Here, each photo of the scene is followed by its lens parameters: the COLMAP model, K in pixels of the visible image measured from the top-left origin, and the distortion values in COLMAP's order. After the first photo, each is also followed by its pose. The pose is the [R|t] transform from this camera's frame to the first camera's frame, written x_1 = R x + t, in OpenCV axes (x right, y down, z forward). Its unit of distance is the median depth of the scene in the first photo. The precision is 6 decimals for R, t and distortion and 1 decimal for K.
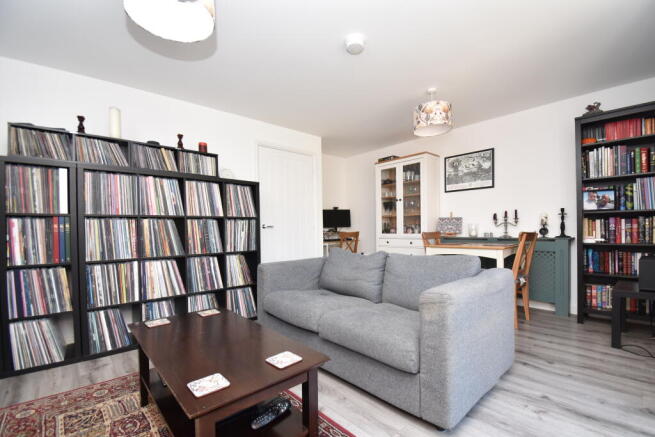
lens RADIAL K [[293.3, 0, 337.1], [0, 293.3, 231.2], [0, 0, 1]] dist [-0.000887, -0.000269]
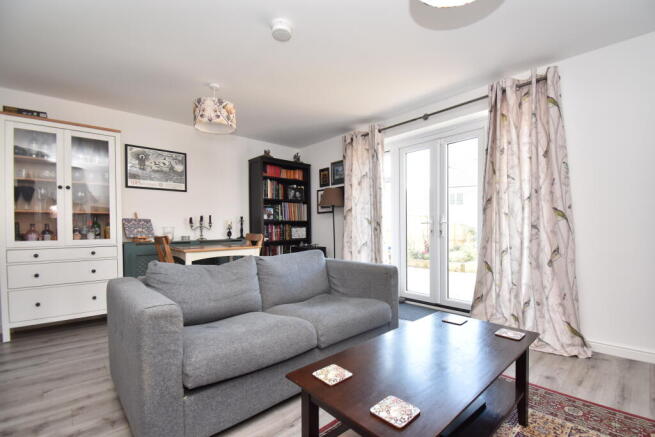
lens RADIAL K [[293.3, 0, 337.1], [0, 293.3, 231.2], [0, 0, 1]] dist [-0.000887, -0.000269]
pose [[0.005151, 0.002946, 0.999982, -0.497234], [0.016982, 0.999851, -0.003033, 0.000277], [-0.999843, 0.016997, 0.005101, 0.482082]]
